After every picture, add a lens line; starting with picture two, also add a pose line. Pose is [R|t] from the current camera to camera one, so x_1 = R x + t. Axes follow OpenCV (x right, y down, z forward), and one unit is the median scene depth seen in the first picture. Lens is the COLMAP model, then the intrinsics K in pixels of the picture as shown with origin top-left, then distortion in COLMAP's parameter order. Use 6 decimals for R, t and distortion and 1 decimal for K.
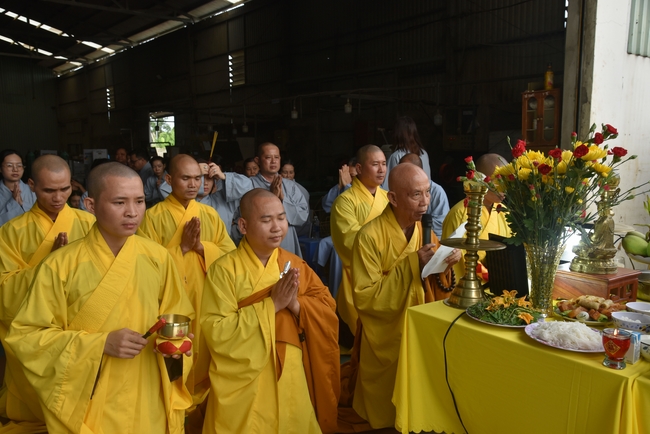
lens RADIAL K [[585.6, 0, 329.1], [0, 585.6, 216.5], [0, 0, 1]] dist [-0.023407, 0.080909]
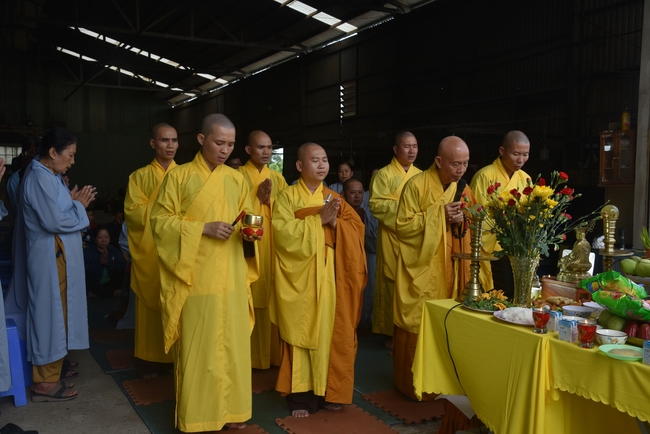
lens RADIAL K [[698.8, 0, 324.6], [0, 698.8, 217.8], [0, 0, 1]] dist [0.000414, 0.000000]
pose [[0.979289, 0.019935, -0.201482, 0.039261], [-0.032532, 0.997704, -0.059408, 0.011201], [0.199835, 0.064733, 0.977689, -0.117491]]
